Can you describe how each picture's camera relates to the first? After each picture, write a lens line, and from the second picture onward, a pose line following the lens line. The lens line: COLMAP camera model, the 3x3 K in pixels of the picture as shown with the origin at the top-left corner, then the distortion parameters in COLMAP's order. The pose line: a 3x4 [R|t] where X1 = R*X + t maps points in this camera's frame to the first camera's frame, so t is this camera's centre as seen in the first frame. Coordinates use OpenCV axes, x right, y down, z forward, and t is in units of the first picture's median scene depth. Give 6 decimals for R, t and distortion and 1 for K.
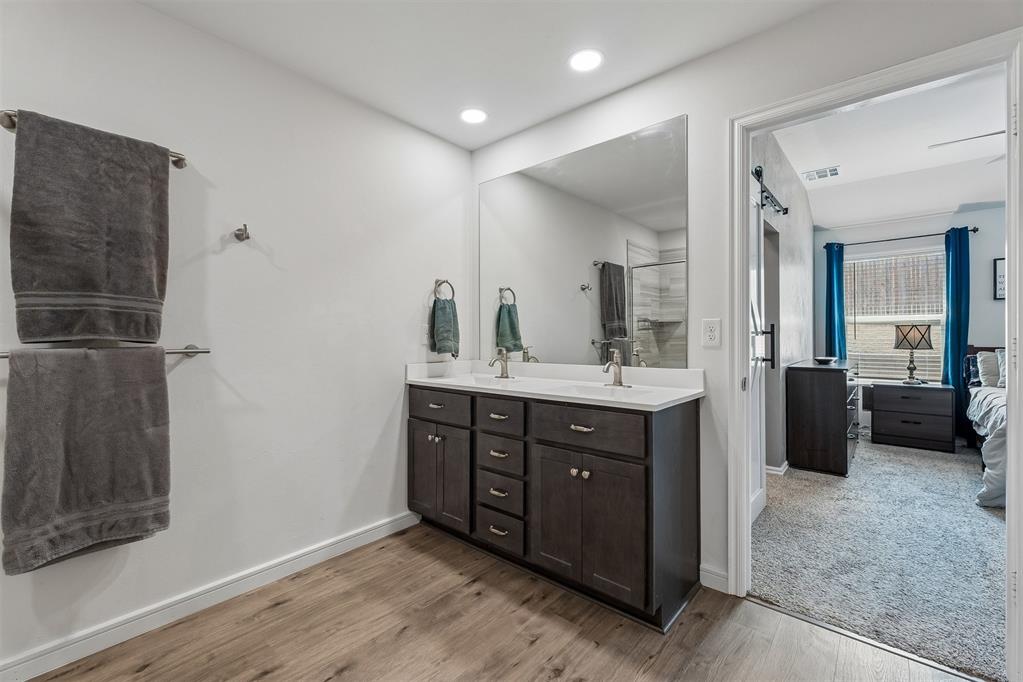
lens RADIAL K [[433.5, 0, 508.7], [0, 433.5, 336.0], [0, 0, 1]] dist [0.000230, 0.000515]
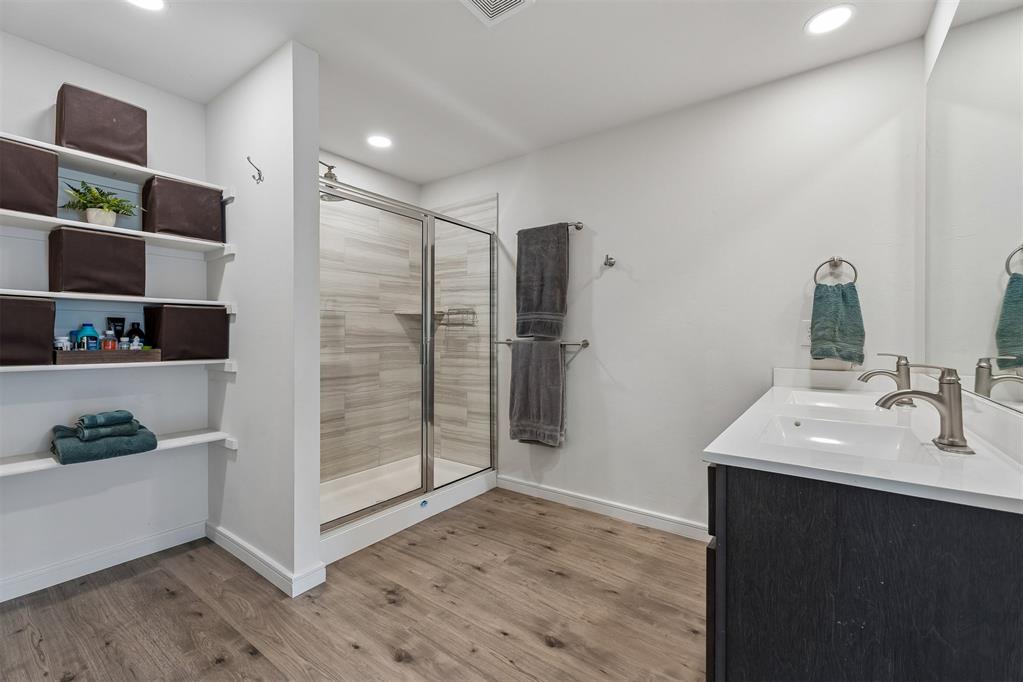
lens RADIAL K [[433.5, 0, 510.7], [0, 433.5, 338.6], [0, 0, 1]] dist [0.000230, 0.000515]
pose [[0.081767, 0.014706, -0.996543, 0.814093], [0.001794, 0.999887, 0.014903, -0.008161], [0.996650, -0.003007, 0.081731, 0.601981]]
